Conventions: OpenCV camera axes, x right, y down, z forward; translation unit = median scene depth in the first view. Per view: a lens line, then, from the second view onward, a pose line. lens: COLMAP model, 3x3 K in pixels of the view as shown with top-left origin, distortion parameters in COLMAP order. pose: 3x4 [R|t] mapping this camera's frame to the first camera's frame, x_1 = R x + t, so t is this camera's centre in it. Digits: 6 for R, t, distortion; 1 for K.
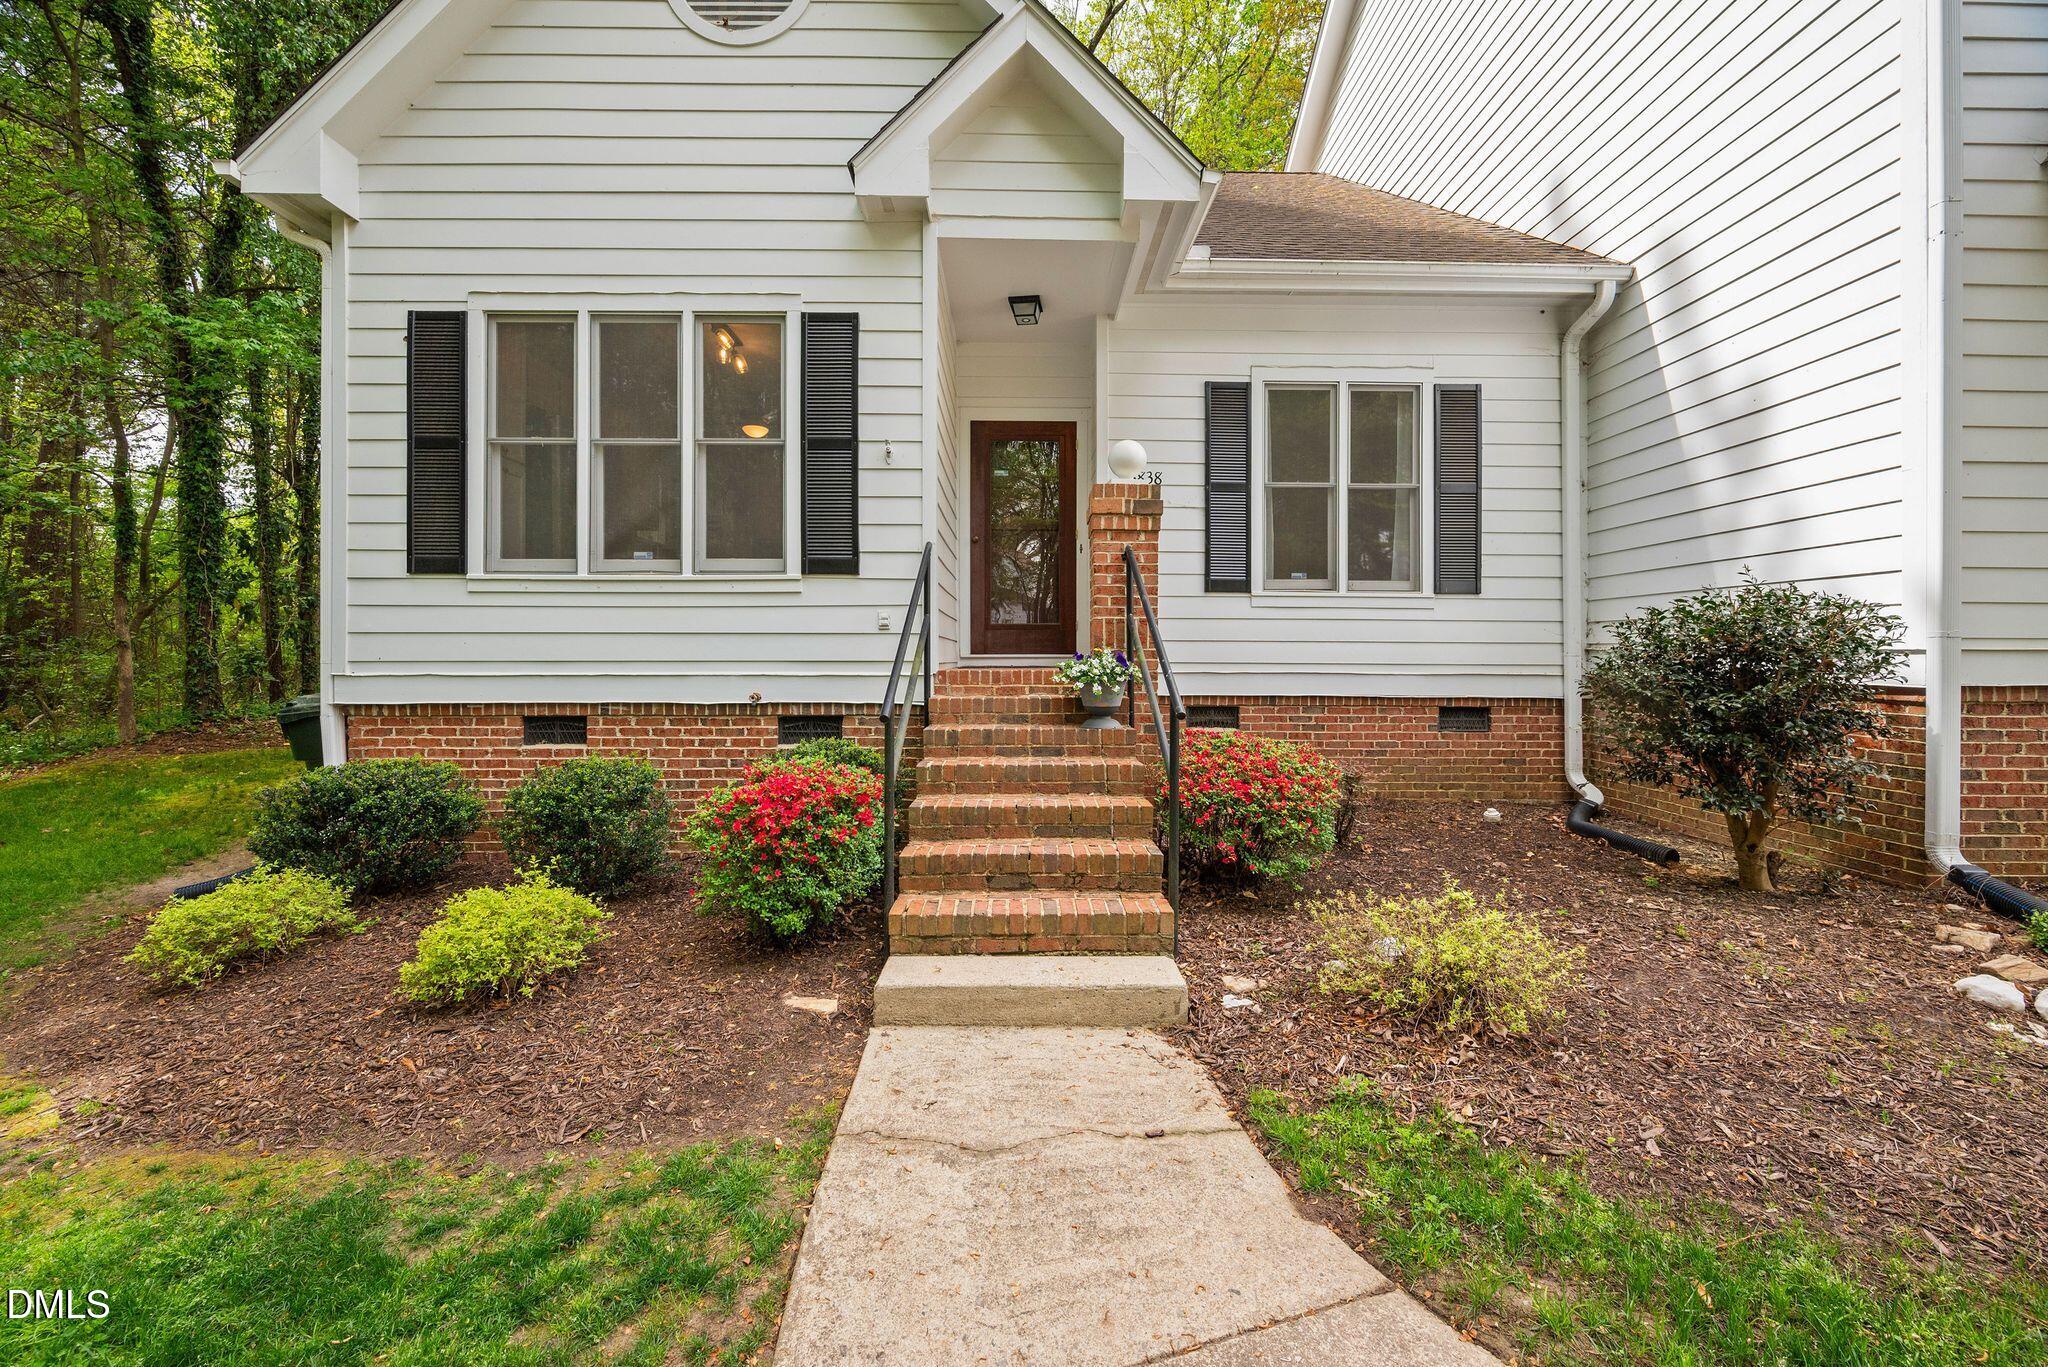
lens RADIAL K [[793.3, 0, 1011.5], [0, 793.3, 662.5], [0, 0, 1]] dist [-0.006304, -0.000024]
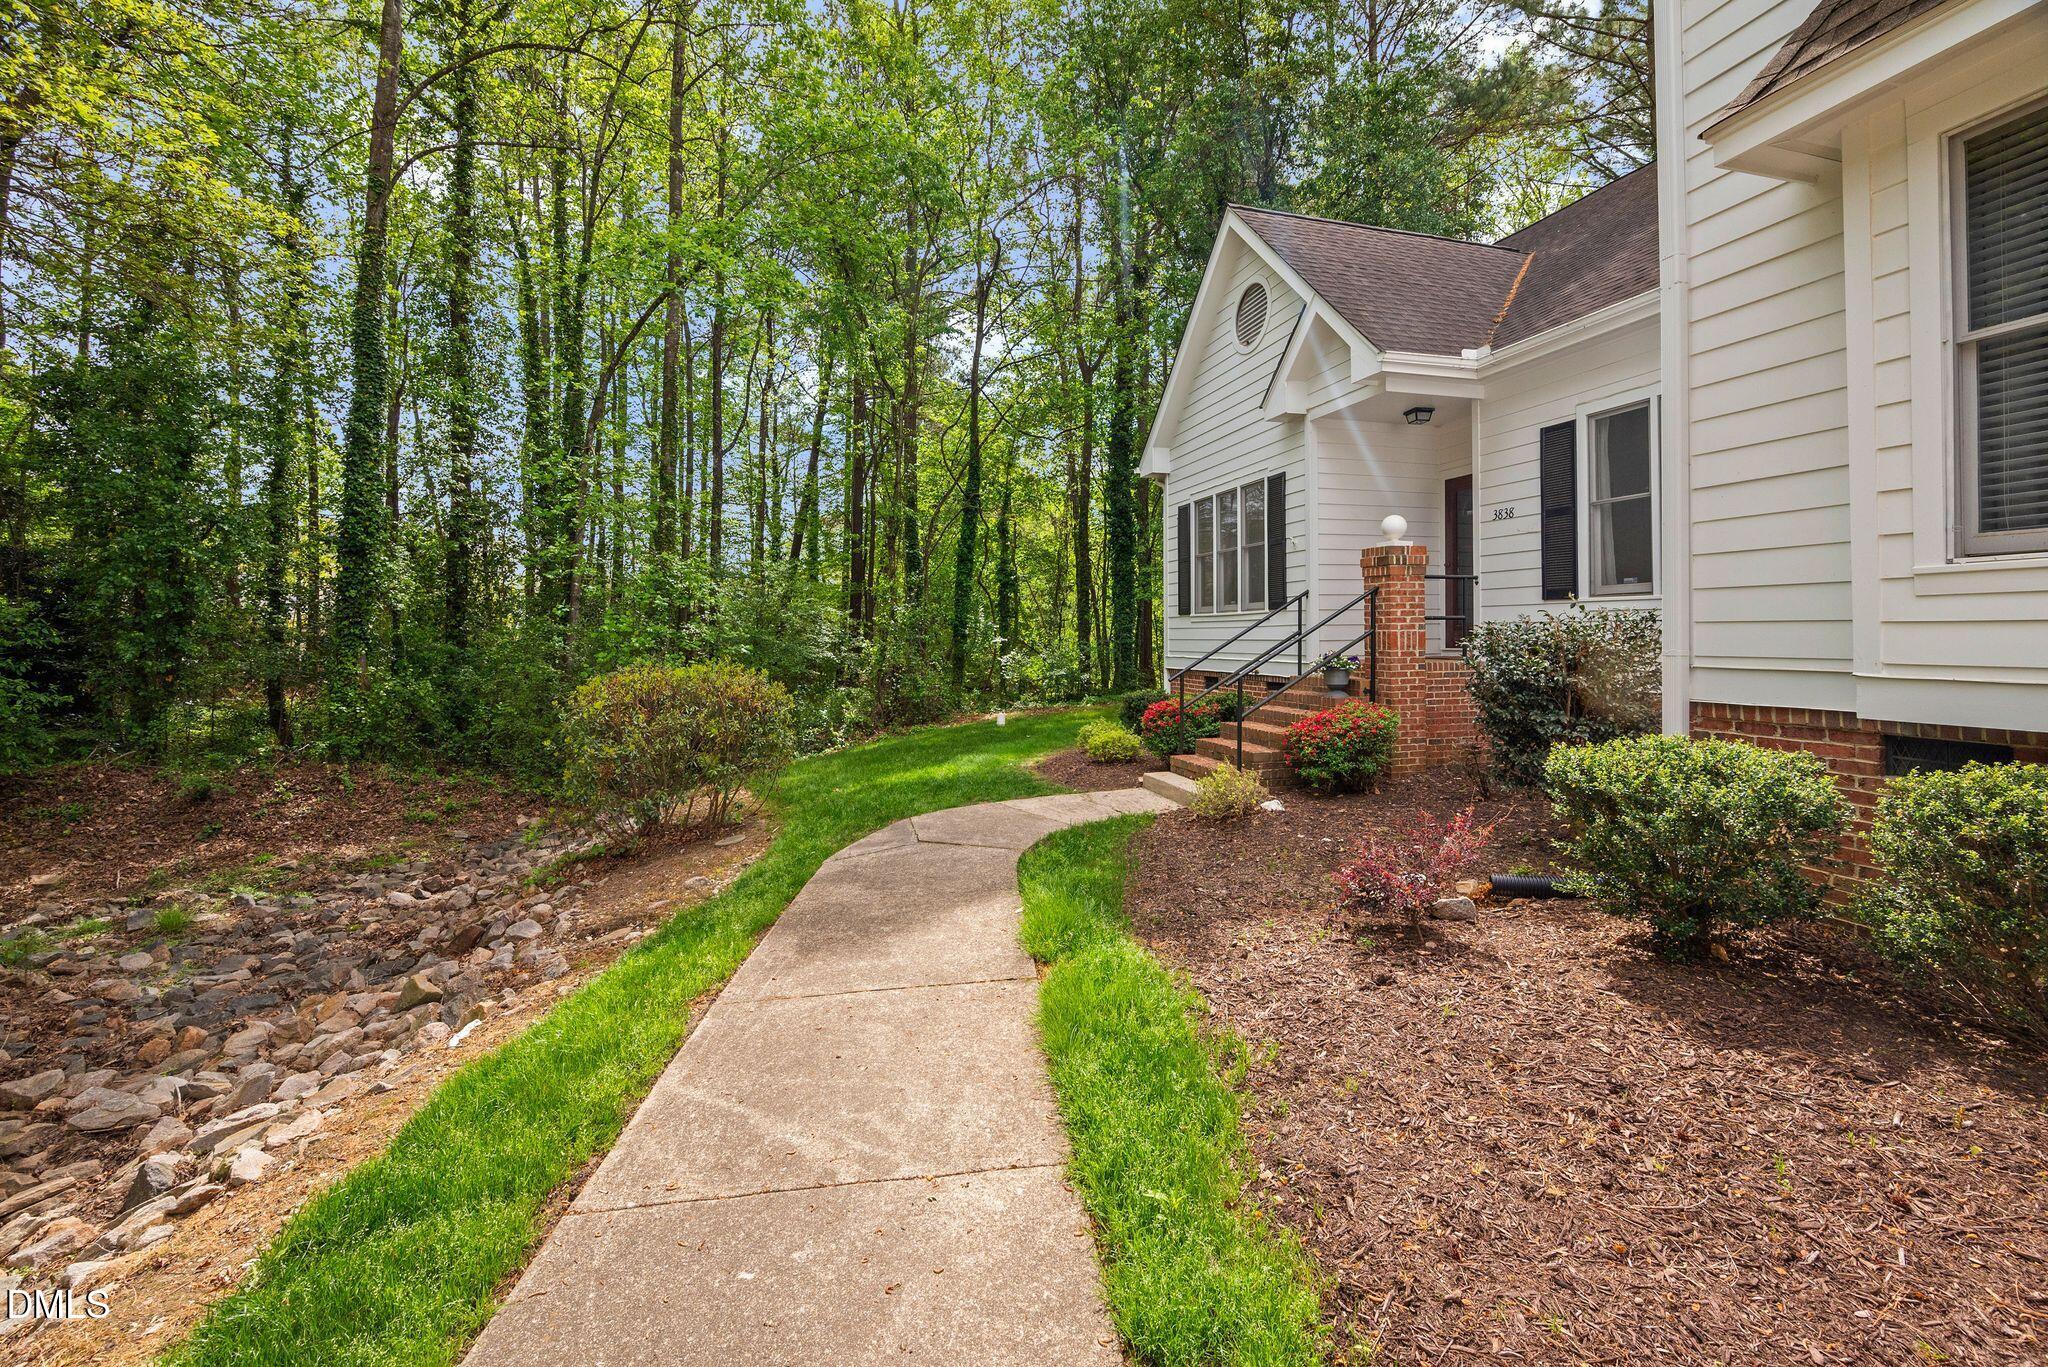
lens RADIAL K [[829.6, 0, 1018.6], [0, 829.6, 591.6], [0, 0, 1]] dist [0.003196, 0.000313]
pose [[0.257412, -0.053704, -0.964808, 1.552386], [0.012667, 0.998556, -0.052202, -0.054577], [0.966219, 0.001216, 0.257720, -0.138216]]
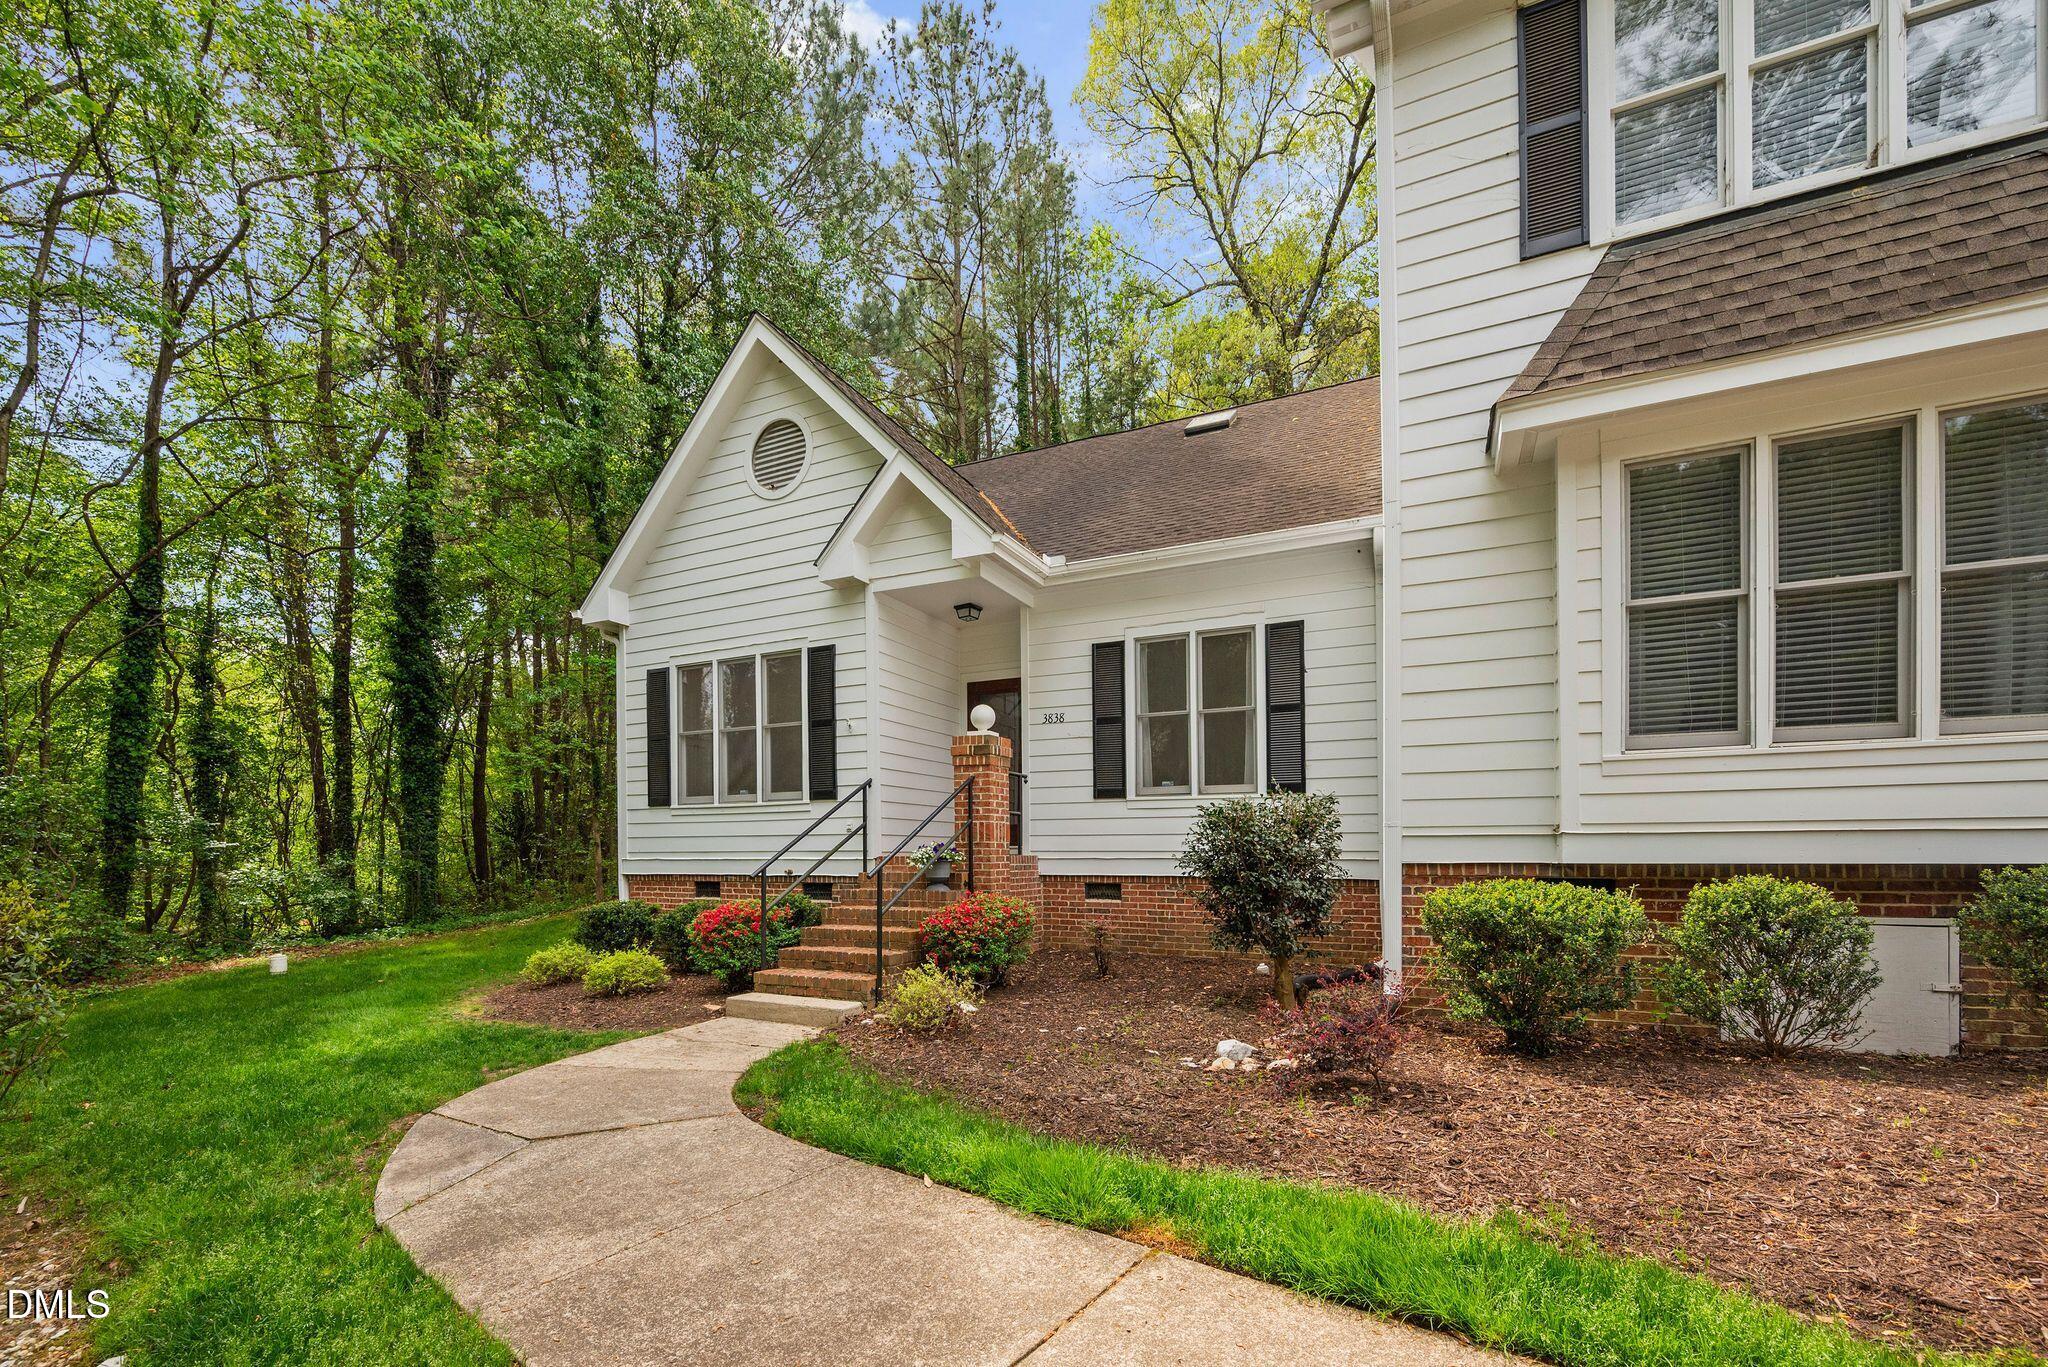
lens RADIAL K [[856.0, 0, 1015.7], [0, 856.0, 859.0], [0, 0, 1]] dist [-0.001738, -0.000137]
pose [[0.891638, -0.001196, -0.452748, 0.969404], [0.003730, 0.999982, 0.004703, 0.008673], [0.452735, -0.005882, 0.891626, -0.449608]]
